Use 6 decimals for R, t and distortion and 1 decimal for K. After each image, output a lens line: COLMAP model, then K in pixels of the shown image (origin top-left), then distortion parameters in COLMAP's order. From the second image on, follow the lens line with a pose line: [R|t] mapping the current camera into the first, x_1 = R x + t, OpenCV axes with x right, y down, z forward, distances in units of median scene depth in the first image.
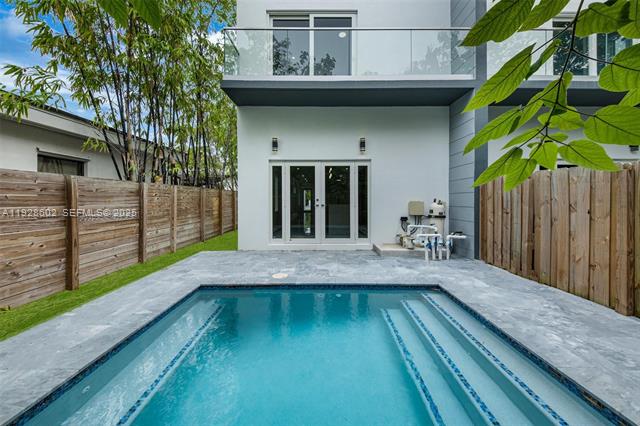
lens RADIAL K [[222.2, 0, 325.7], [0, 222.2, 197.7], [0, 0, 1]] dist [0.004595, -0.001594]
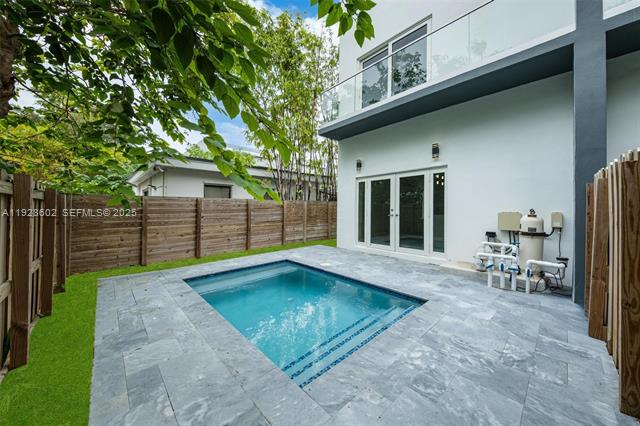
lens RADIAL K [[222.2, 0, 326.1], [0, 222.2, 200.9], [0, 0, 1]] dist [0.004595, -0.001594]
pose [[0.697532, -0.027373, -0.716031, 0.518980], [0.004097, 0.999406, -0.034215, 0.001144], [0.716542, 0.020933, 0.697230, 0.017339]]
